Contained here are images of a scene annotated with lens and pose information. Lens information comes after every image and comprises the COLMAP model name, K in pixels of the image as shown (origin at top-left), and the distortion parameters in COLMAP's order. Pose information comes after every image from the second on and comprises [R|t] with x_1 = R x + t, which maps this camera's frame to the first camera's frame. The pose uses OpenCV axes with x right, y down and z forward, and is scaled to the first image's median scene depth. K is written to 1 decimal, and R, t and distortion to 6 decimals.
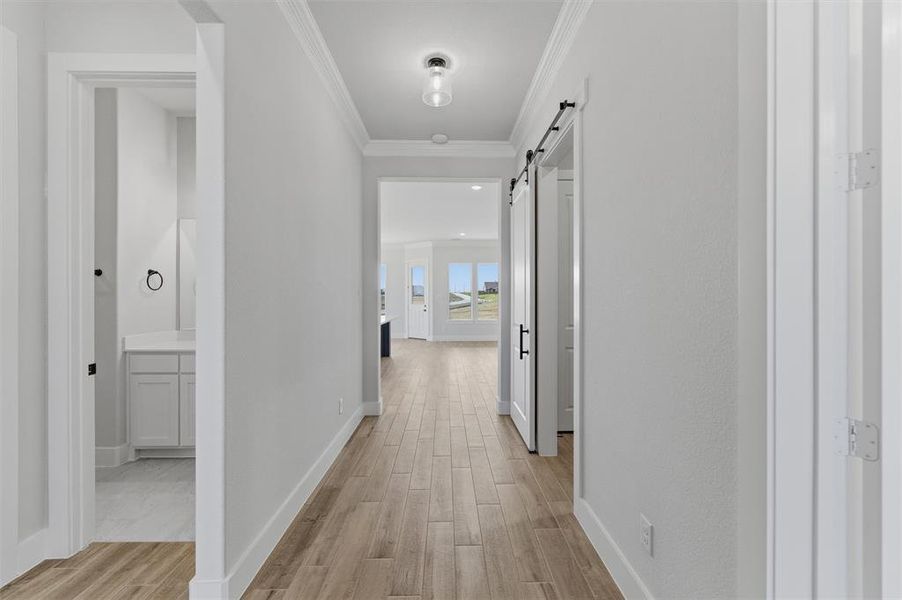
lens RADIAL K [[367.1, 0, 458.7], [0, 367.1, 296.3], [0, 0, 1]] dist [-0.002127, -0.000895]
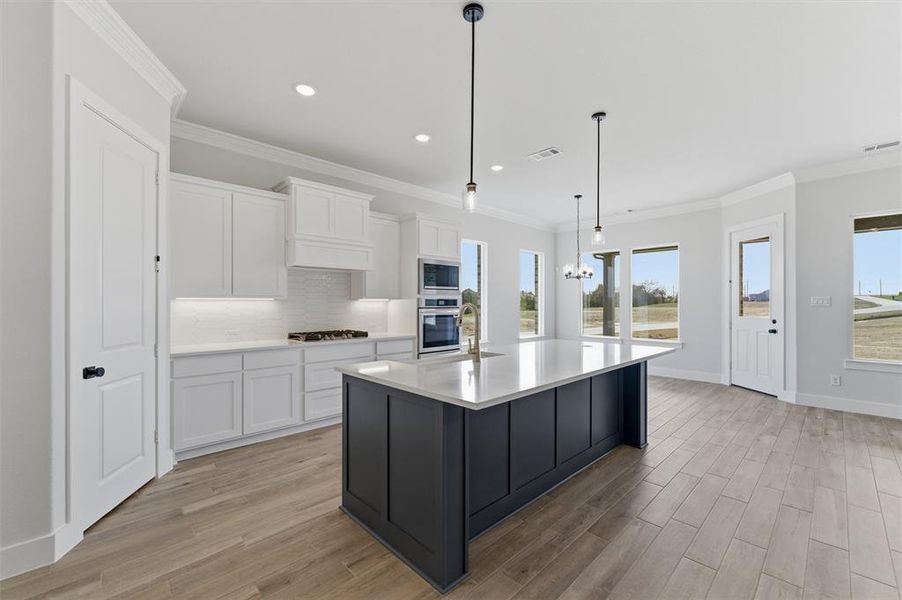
lens RADIAL K [[367.1, 0, 446.7], [0, 367.1, 306.1], [0, 0, 1]] dist [-0.002127, -0.000895]
pose [[0.655710, 0.006210, -0.754987, -0.015569], [0.002439, 0.999944, 0.010343, 0.001866], [0.755009, -0.008623, 0.655658, 0.402476]]
